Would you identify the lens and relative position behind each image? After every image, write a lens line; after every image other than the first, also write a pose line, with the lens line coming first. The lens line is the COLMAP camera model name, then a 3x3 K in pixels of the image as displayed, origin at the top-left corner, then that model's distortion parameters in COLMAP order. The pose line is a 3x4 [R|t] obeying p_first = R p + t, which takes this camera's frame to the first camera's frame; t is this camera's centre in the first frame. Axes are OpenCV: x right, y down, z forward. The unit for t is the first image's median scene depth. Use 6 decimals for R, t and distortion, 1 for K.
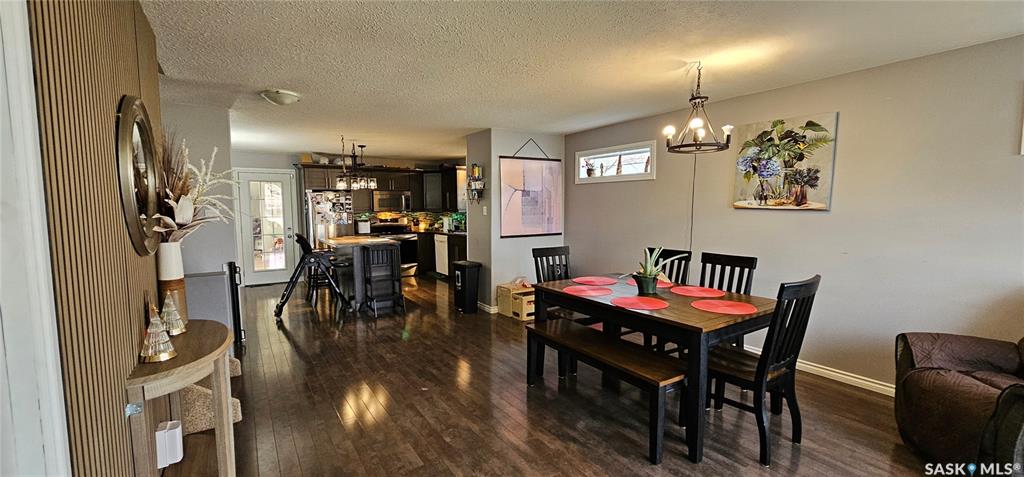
lens RADIAL K [[417.4, 0, 515.9], [0, 417.4, 242.6], [0, 0, 1]] dist [0.000469, 0.000005]
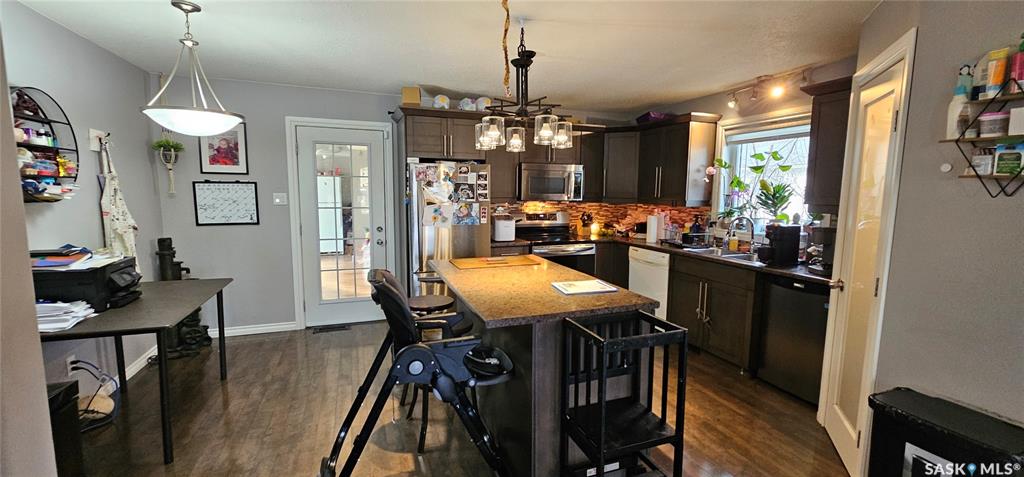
lens RADIAL K [[417.4, 0, 511.7], [0, 417.4, 236.2], [0, 0, 1]] dist [0.000469, 0.000005]
pose [[0.973963, 0.040345, -0.223087, -0.242678], [-0.036130, 0.999084, 0.022946, -0.042827], [0.223808, -0.014288, 0.974529, 0.491858]]
